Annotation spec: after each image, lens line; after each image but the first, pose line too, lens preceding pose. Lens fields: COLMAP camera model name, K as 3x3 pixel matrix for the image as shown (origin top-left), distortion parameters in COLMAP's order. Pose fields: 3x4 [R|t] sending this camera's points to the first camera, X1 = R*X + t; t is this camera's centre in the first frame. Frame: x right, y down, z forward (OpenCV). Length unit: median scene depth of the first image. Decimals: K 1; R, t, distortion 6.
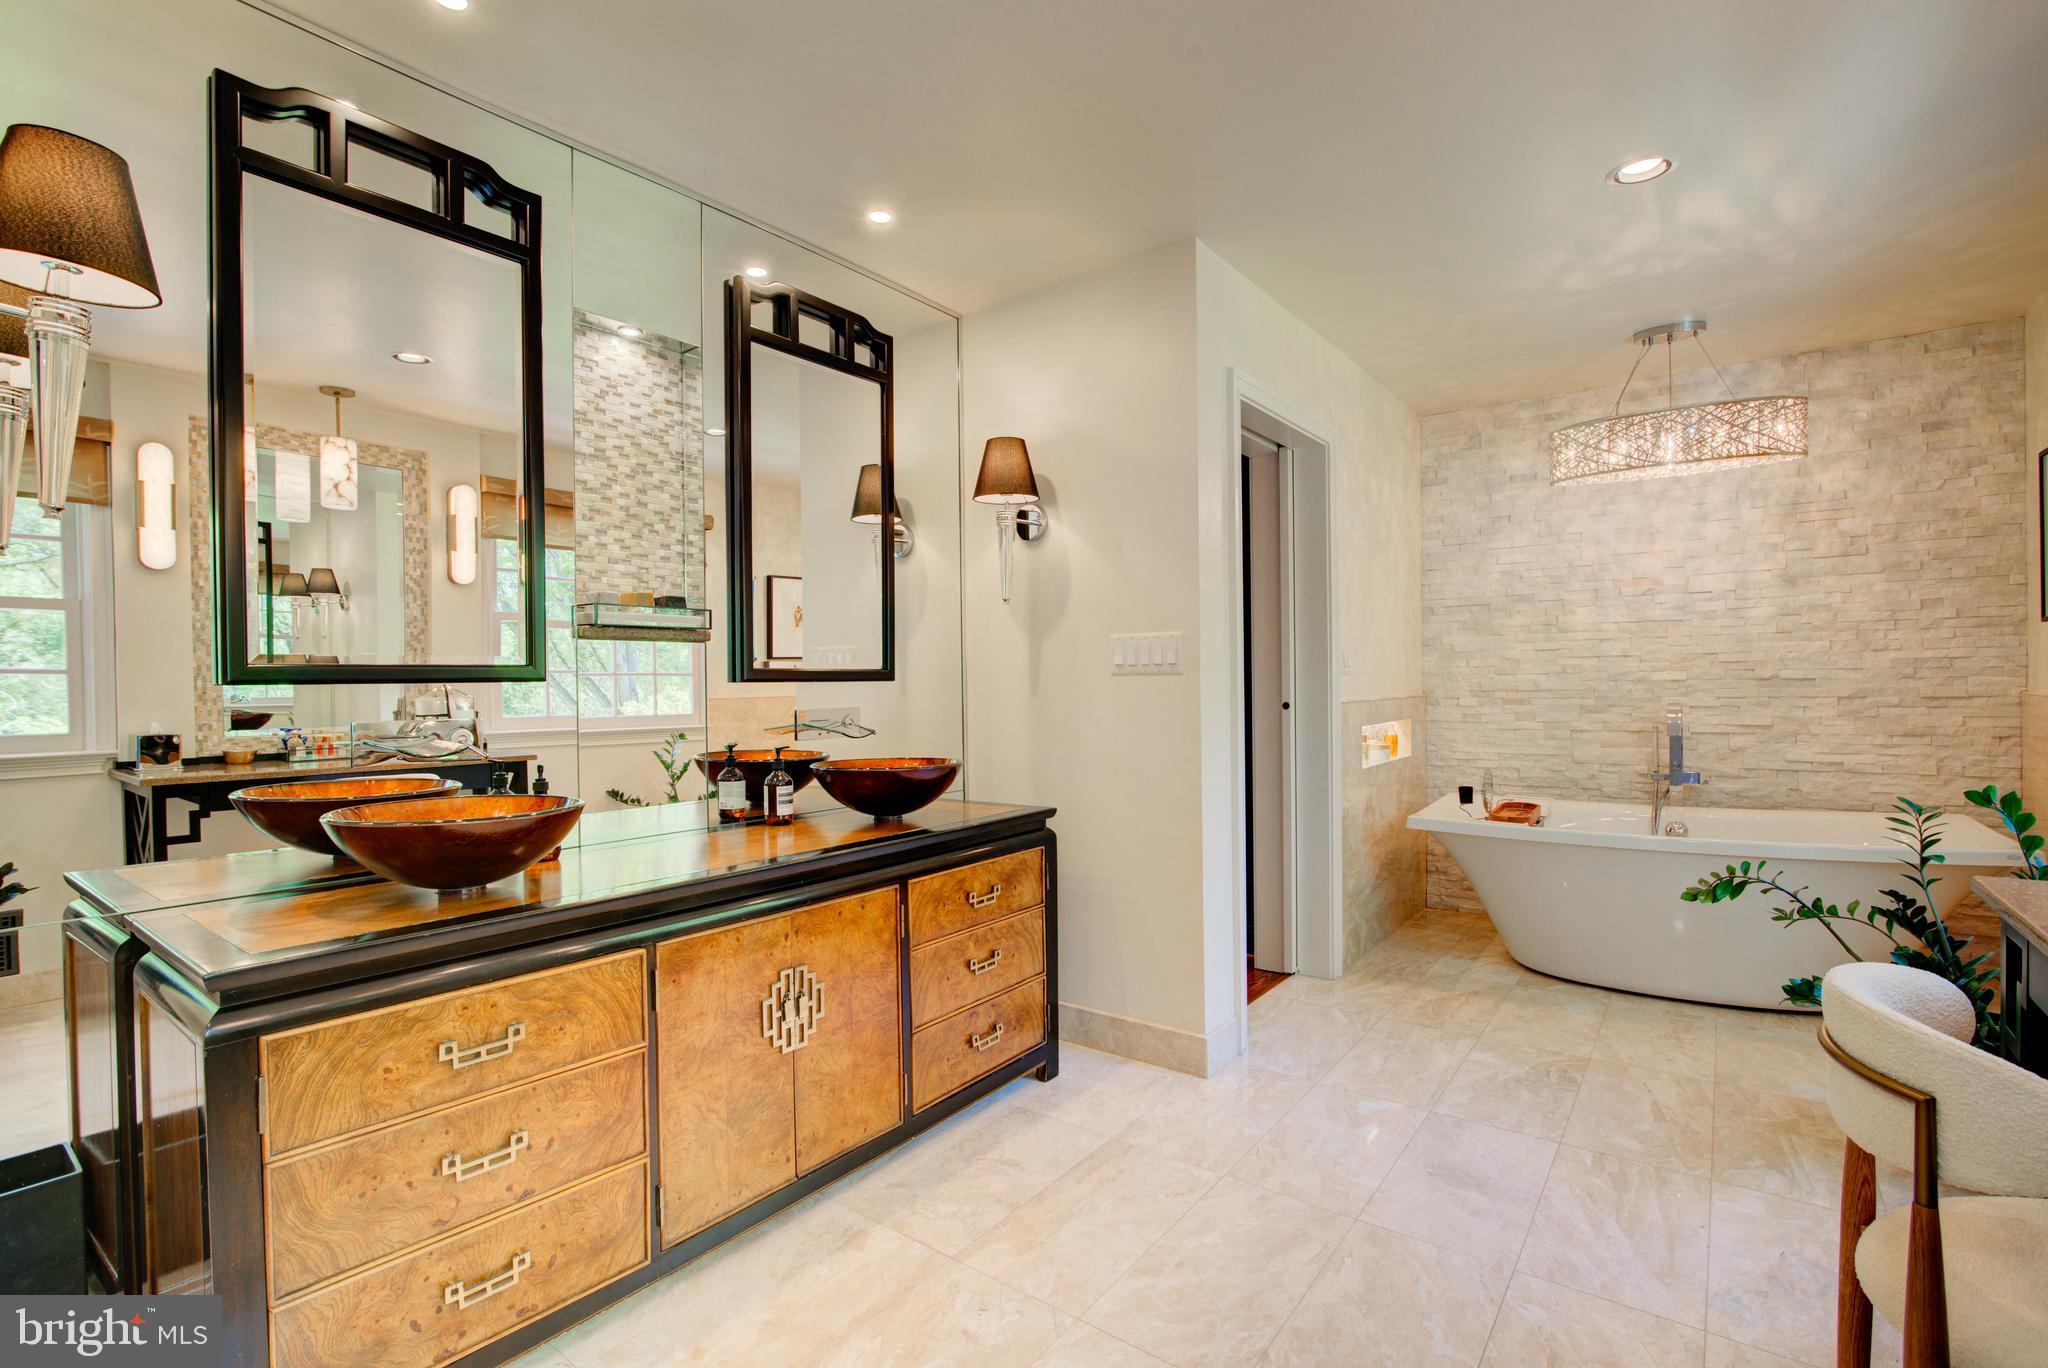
lens RADIAL K [[942.9, 0, 1031.9], [0, 942.9, 687.5], [0, 0, 1]] dist [-0.012520, -0.000358]
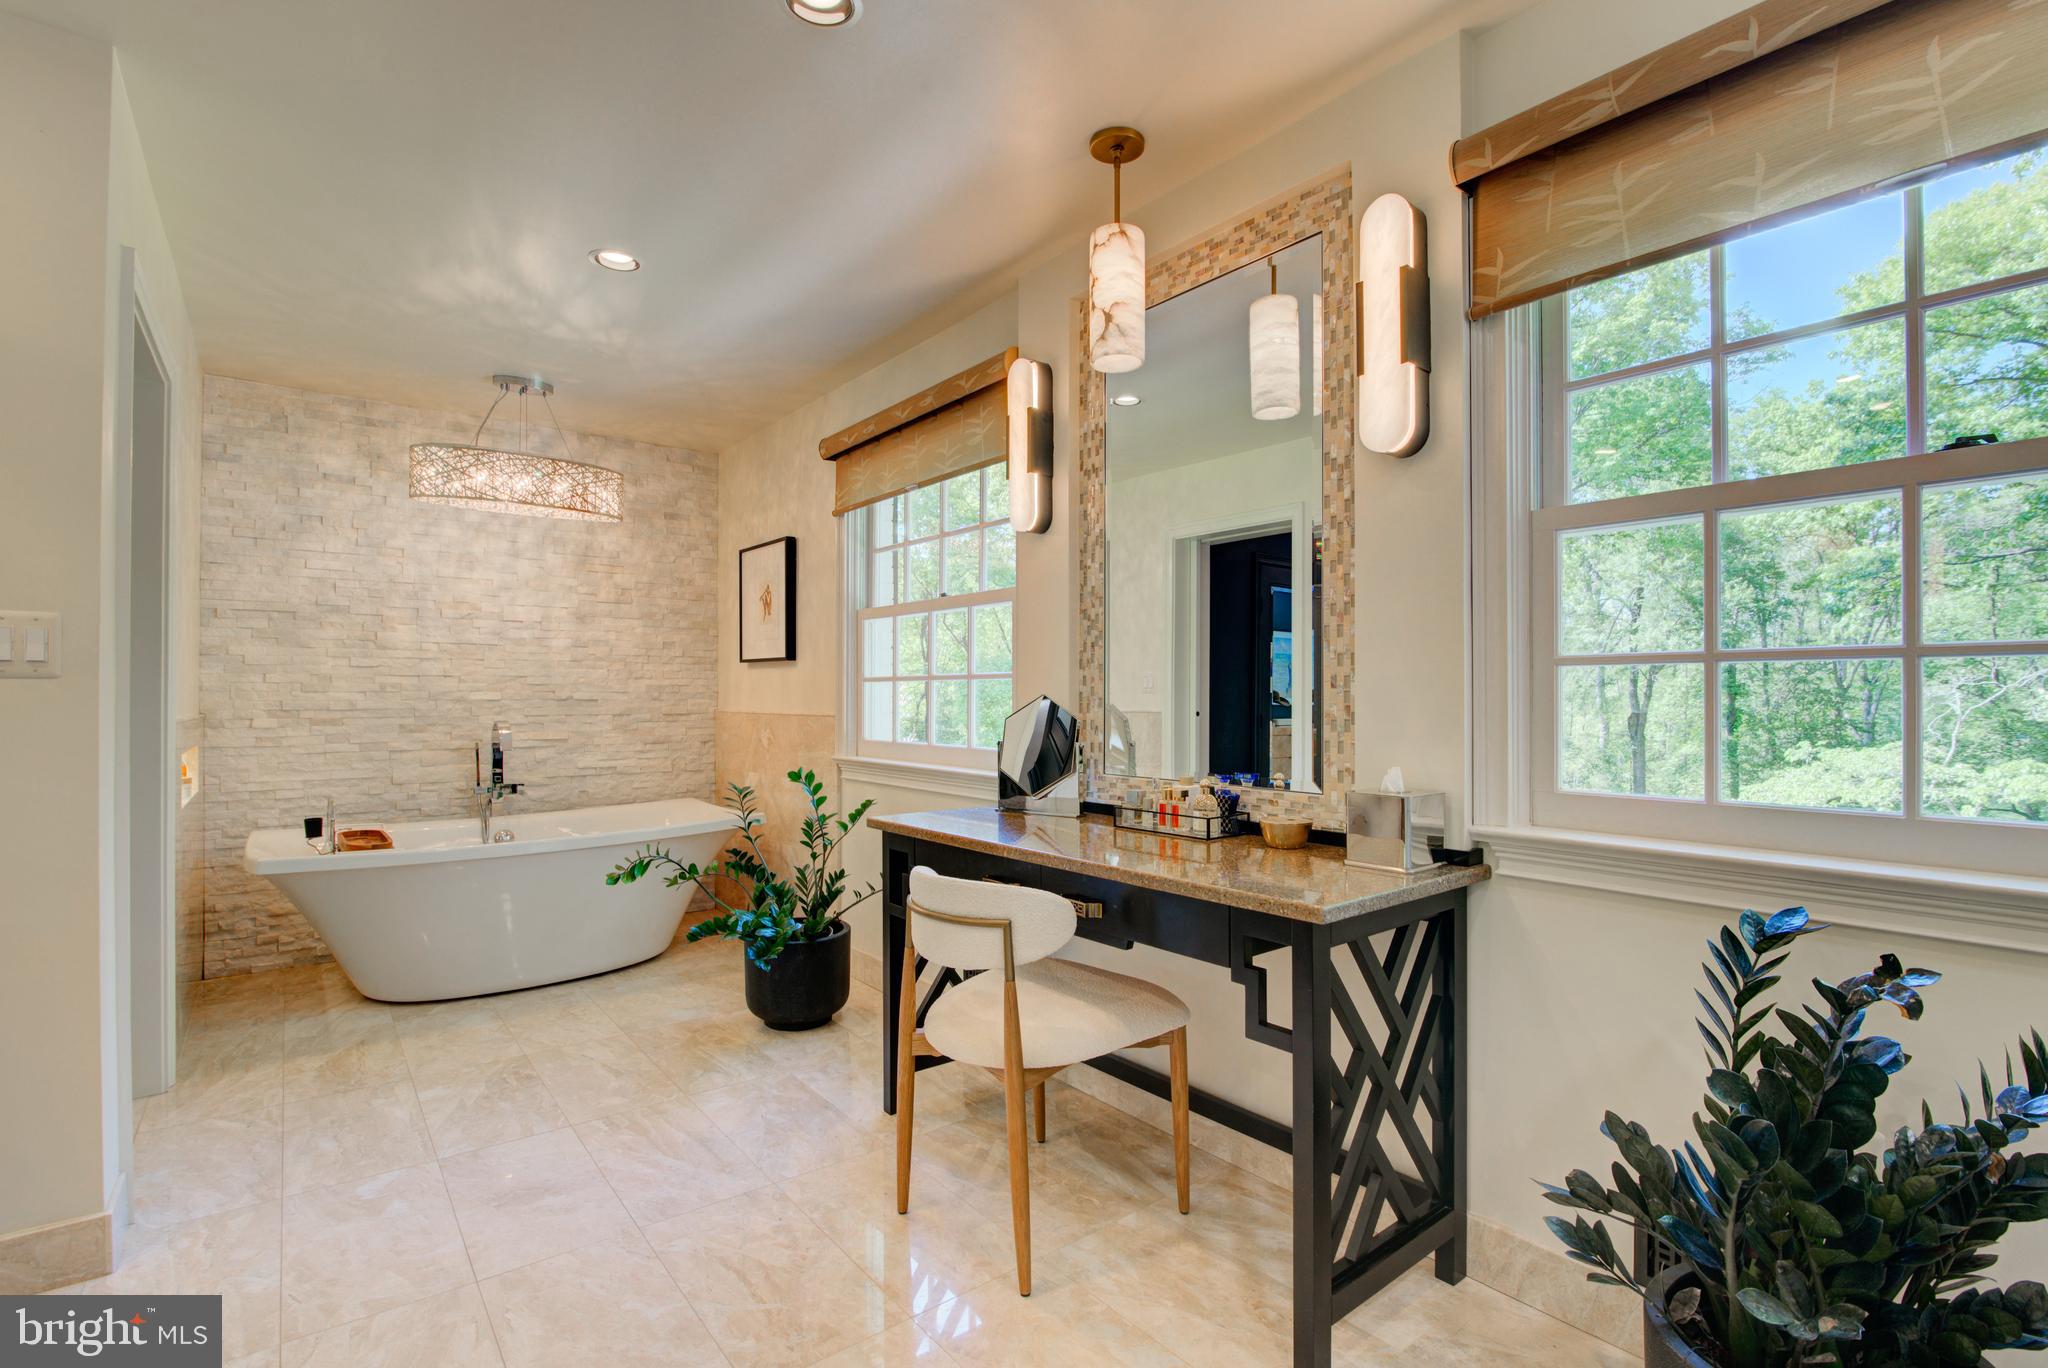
lens RADIAL K [[942.9, 0, 1033.1], [0, 942.9, 688.2], [0, 0, 1]] dist [-0.012520, -0.000358]
pose [[0.253729, 0.023957, 0.966979, -0.217293], [0.003551, 0.999663, -0.025698, 0.009183], [-0.967269, 0.009954, 0.253558, 0.130568]]
